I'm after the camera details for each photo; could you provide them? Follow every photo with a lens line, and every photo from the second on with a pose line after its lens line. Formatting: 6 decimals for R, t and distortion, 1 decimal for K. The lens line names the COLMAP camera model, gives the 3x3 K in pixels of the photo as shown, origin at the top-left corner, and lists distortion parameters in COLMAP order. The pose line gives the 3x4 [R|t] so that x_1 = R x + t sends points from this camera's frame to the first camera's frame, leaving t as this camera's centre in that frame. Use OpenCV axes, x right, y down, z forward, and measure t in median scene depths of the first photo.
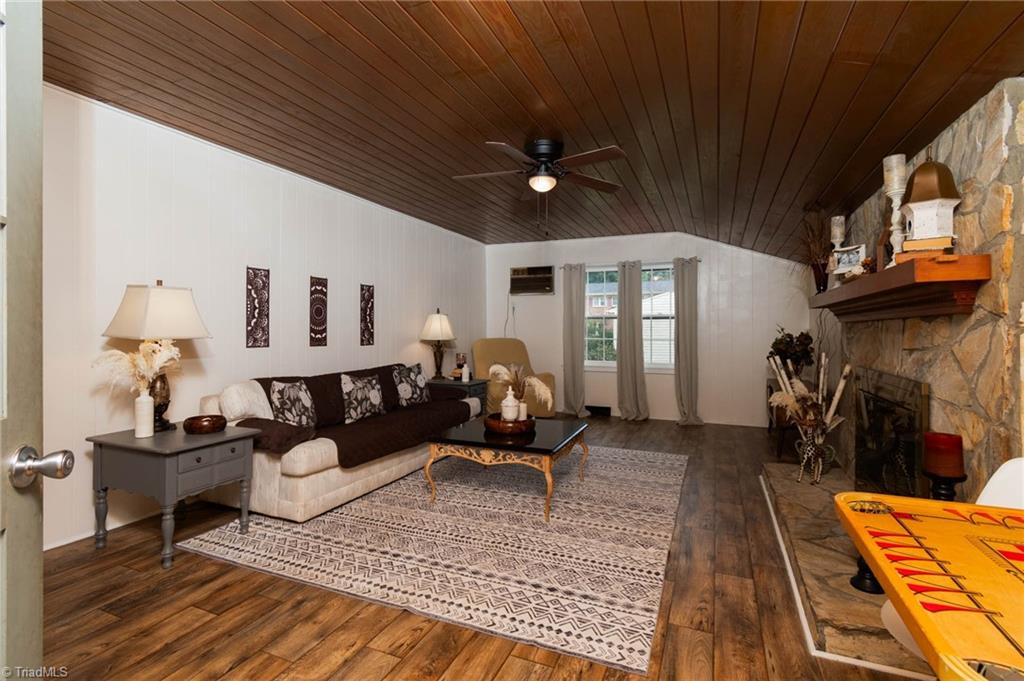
lens RADIAL K [[477.7, 0, 506.8], [0, 477.7, 333.9], [0, 0, 1]] dist [0.000201, -0.000282]
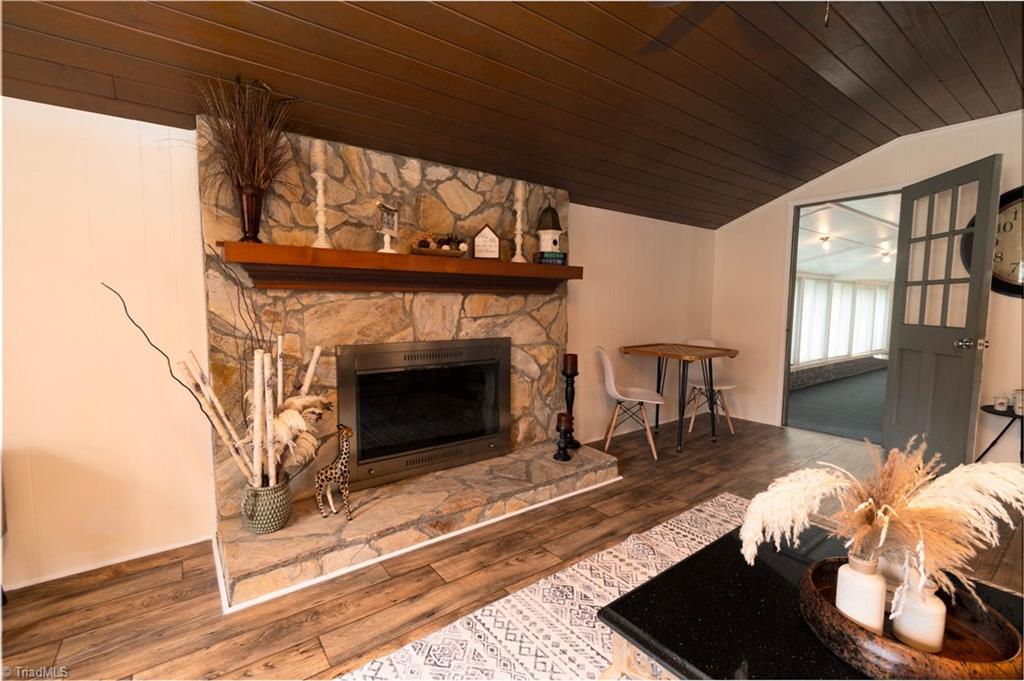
lens RADIAL K [[477.7, 0, 503.4], [0, 477.7, 340.1], [0, 0, 1]] dist [0.000201, -0.000282]
pose [[-0.875849, -0.045585, 0.480427, 0.152254], [-0.004077, 0.996192, 0.087091, -0.022940], [-0.482568, 0.074320, -0.872700, 2.407082]]
